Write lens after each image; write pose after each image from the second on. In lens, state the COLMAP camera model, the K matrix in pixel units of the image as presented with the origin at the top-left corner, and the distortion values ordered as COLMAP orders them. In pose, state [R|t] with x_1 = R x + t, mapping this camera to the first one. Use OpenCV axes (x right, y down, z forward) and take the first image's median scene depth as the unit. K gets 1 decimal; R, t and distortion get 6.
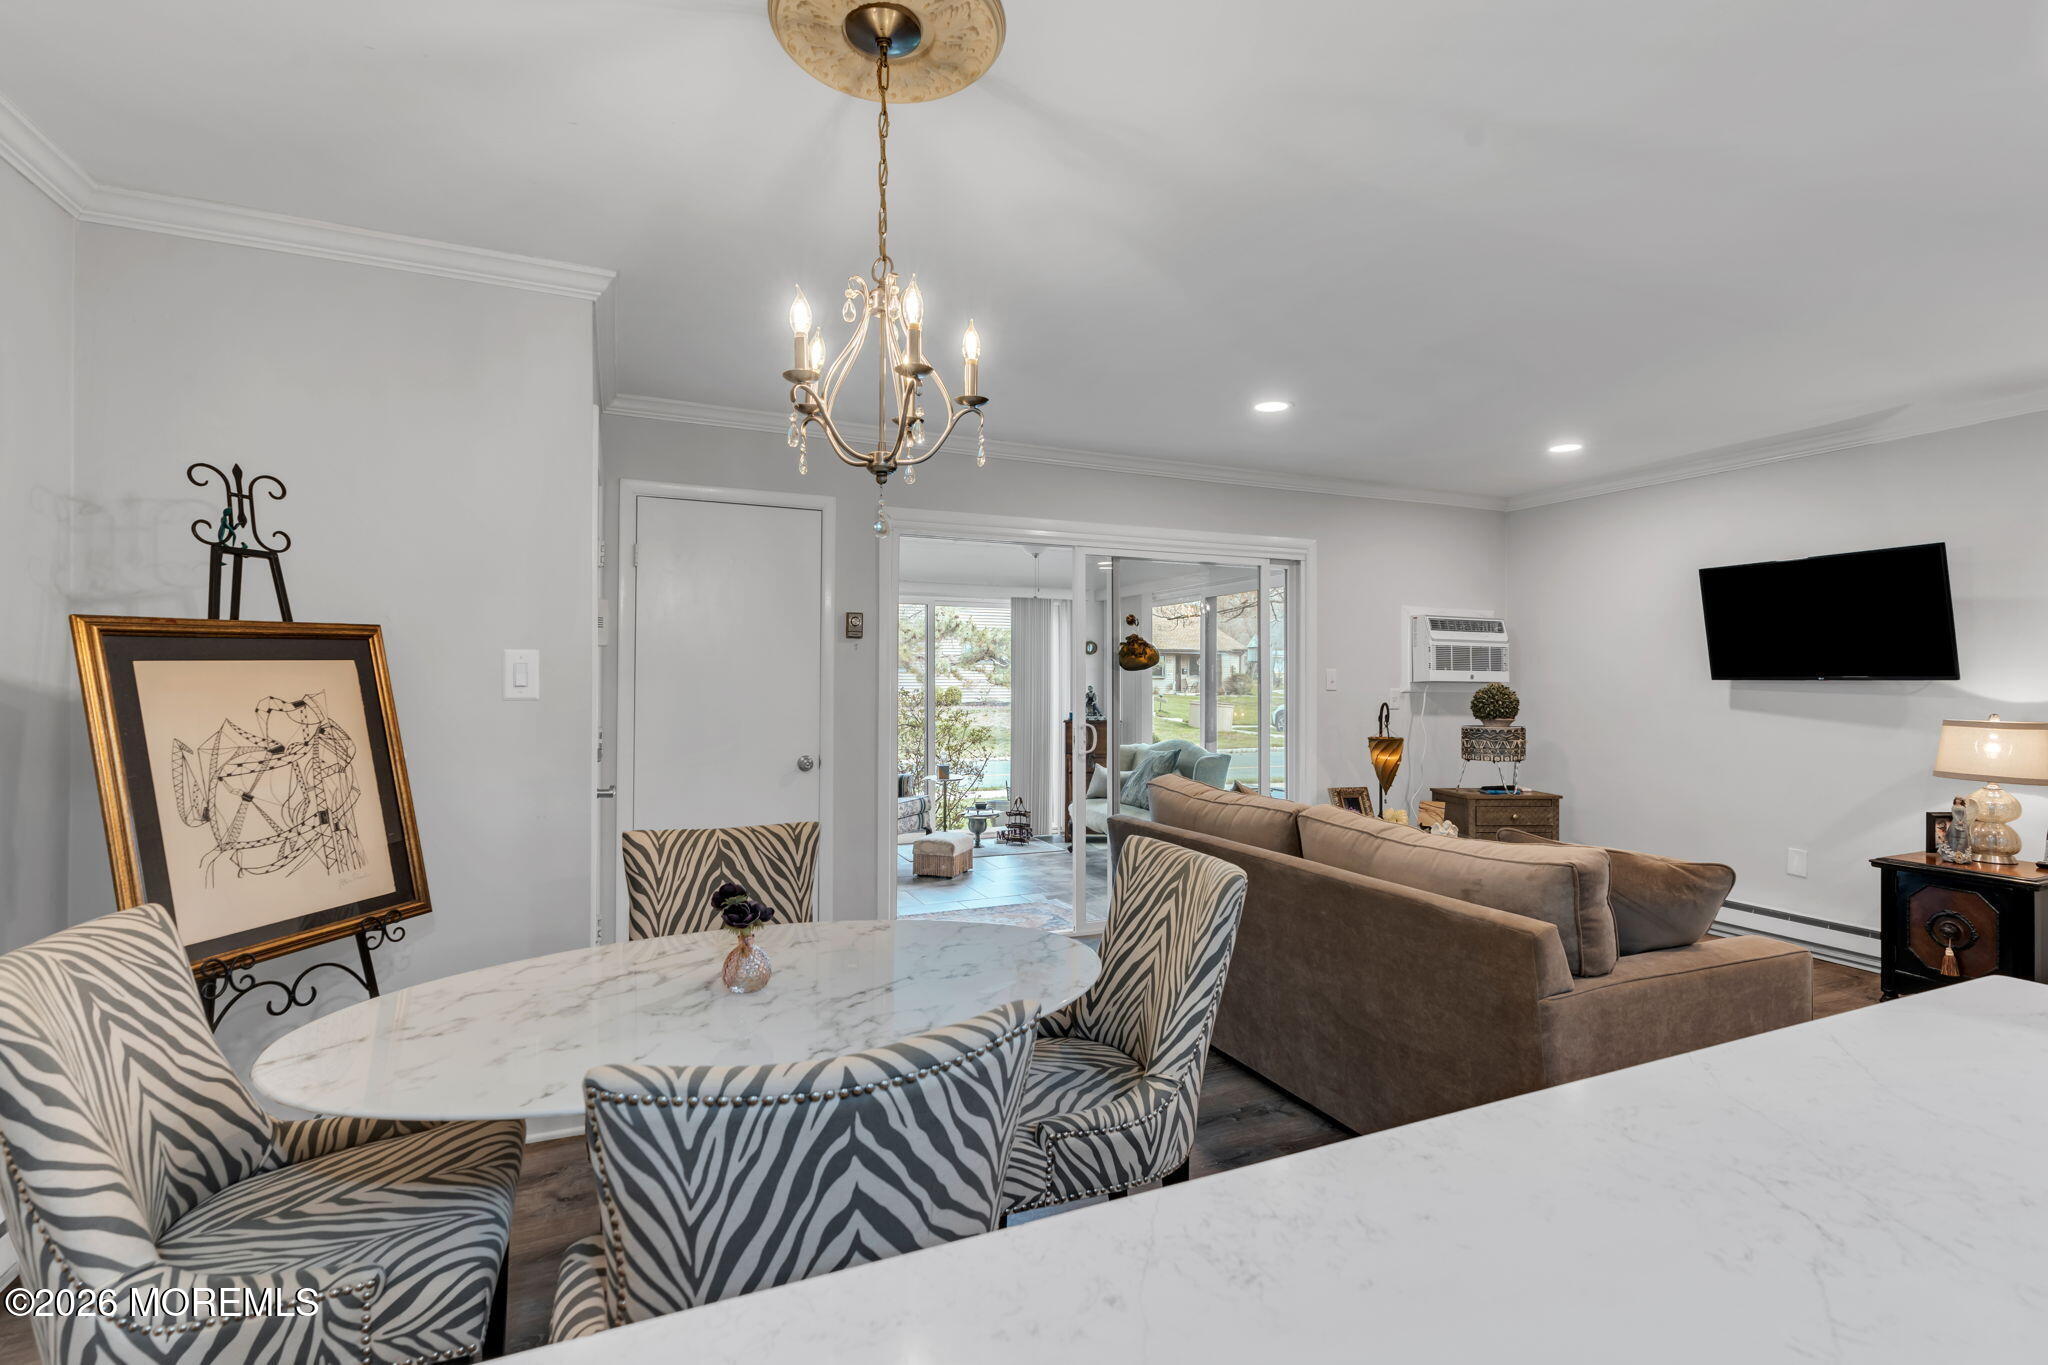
lens RADIAL K [[922.5, 0, 1030.3], [0, 922.5, 676.6], [0, 0, 1]] dist [-0.004298, 0.005594]
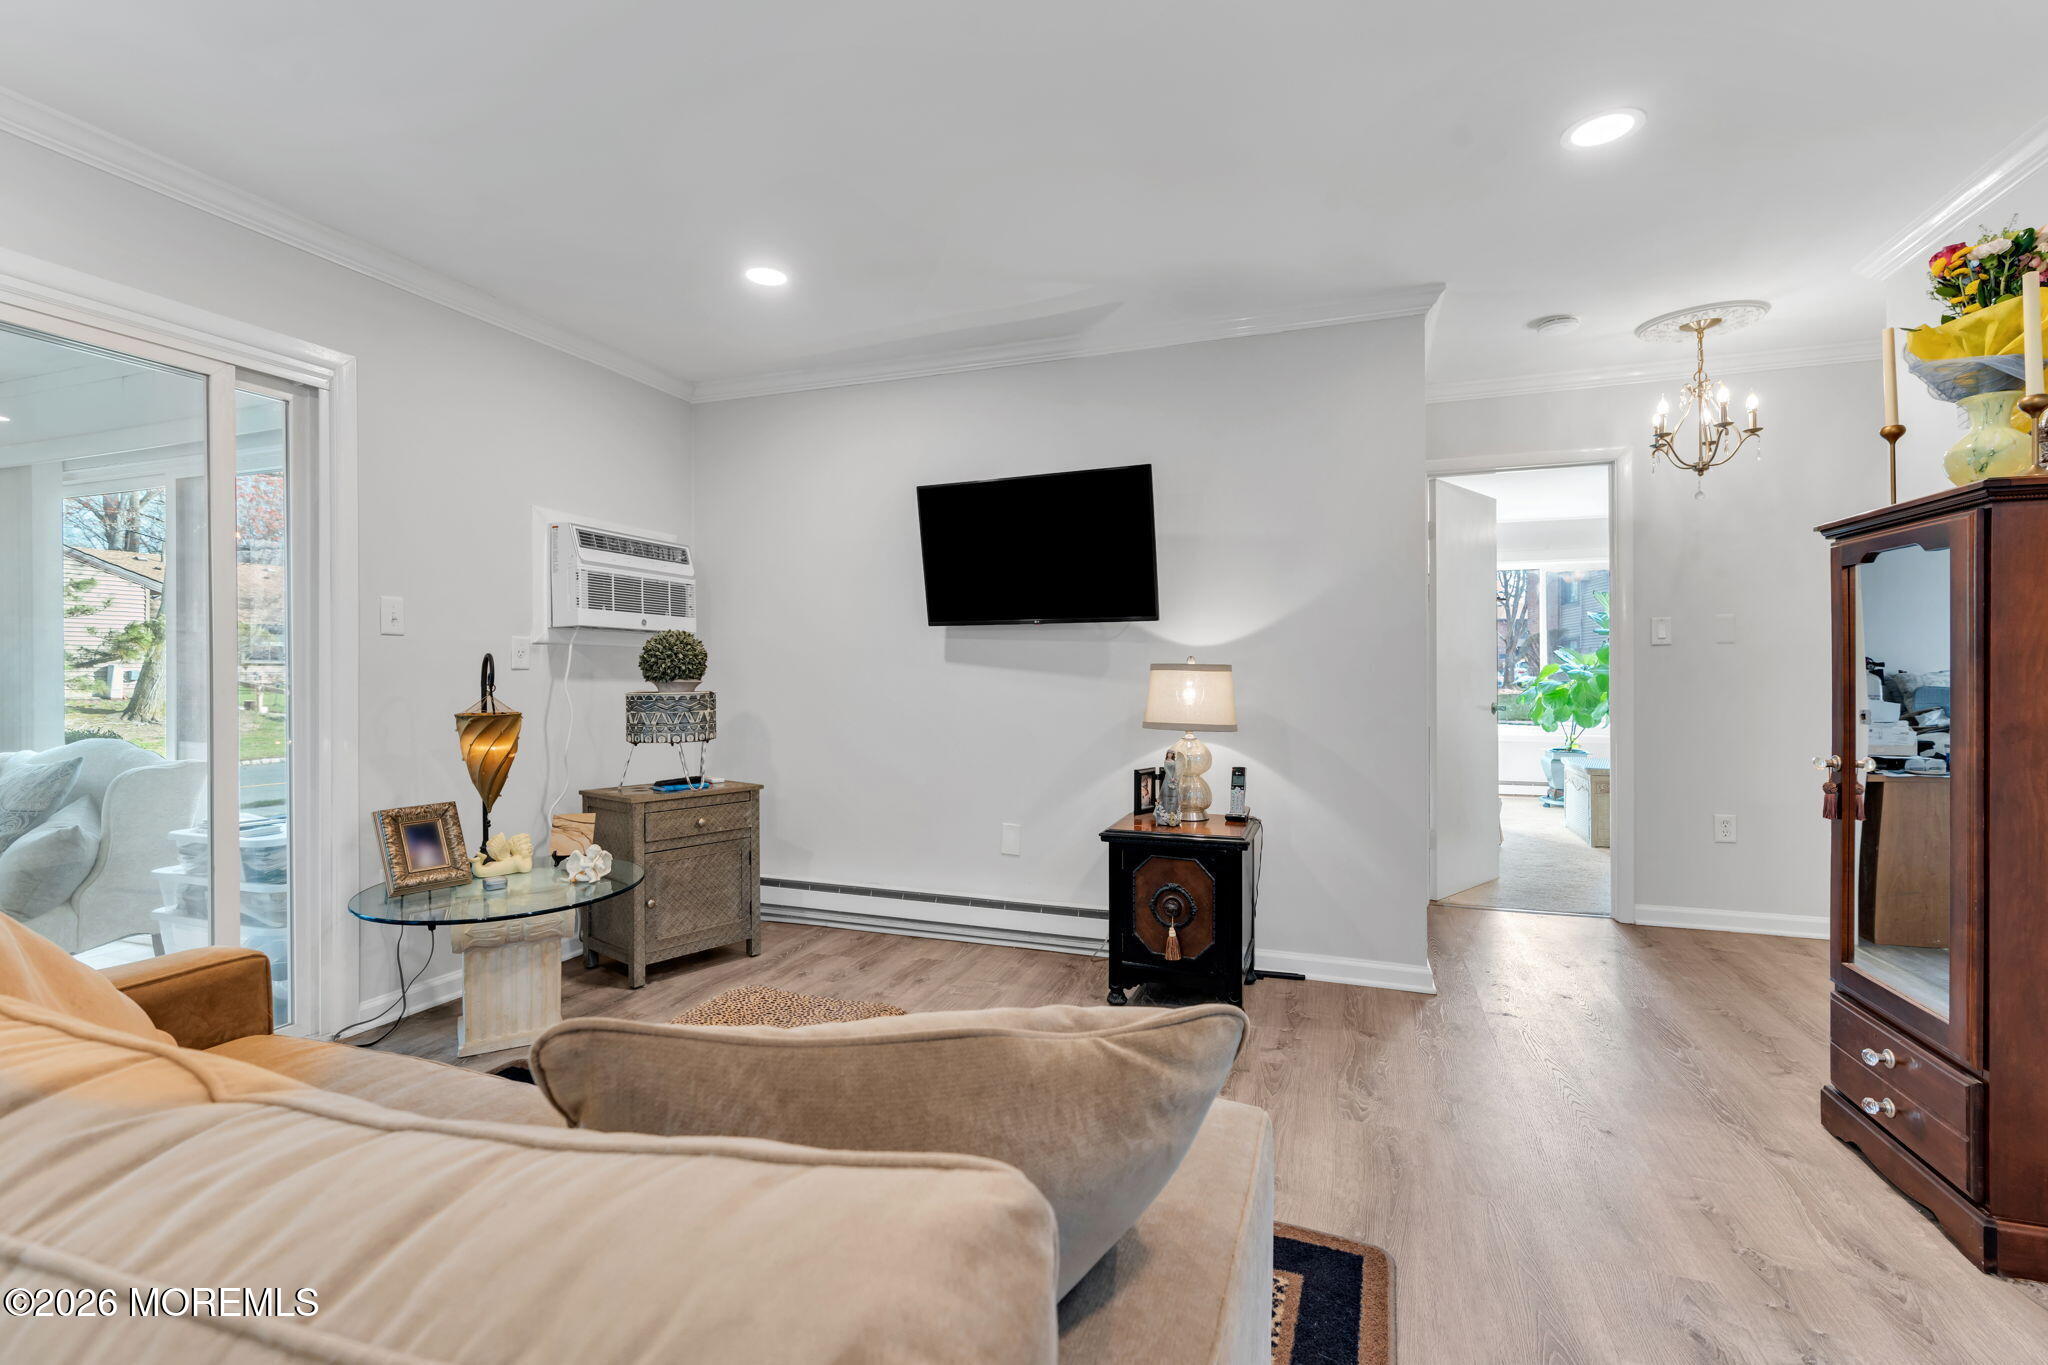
lens RADIAL K [[906.2, 0, 1024.6], [0, 906.2, 676.1], [0, 0, 1]] dist [0.001773, 0.000147]
pose [[0.689854, -0.007565, 0.723909, 0.204406], [-0.000872, 0.999936, 0.011280, 0.035840], [-0.723948, -0.008413, 0.689803, 0.361515]]
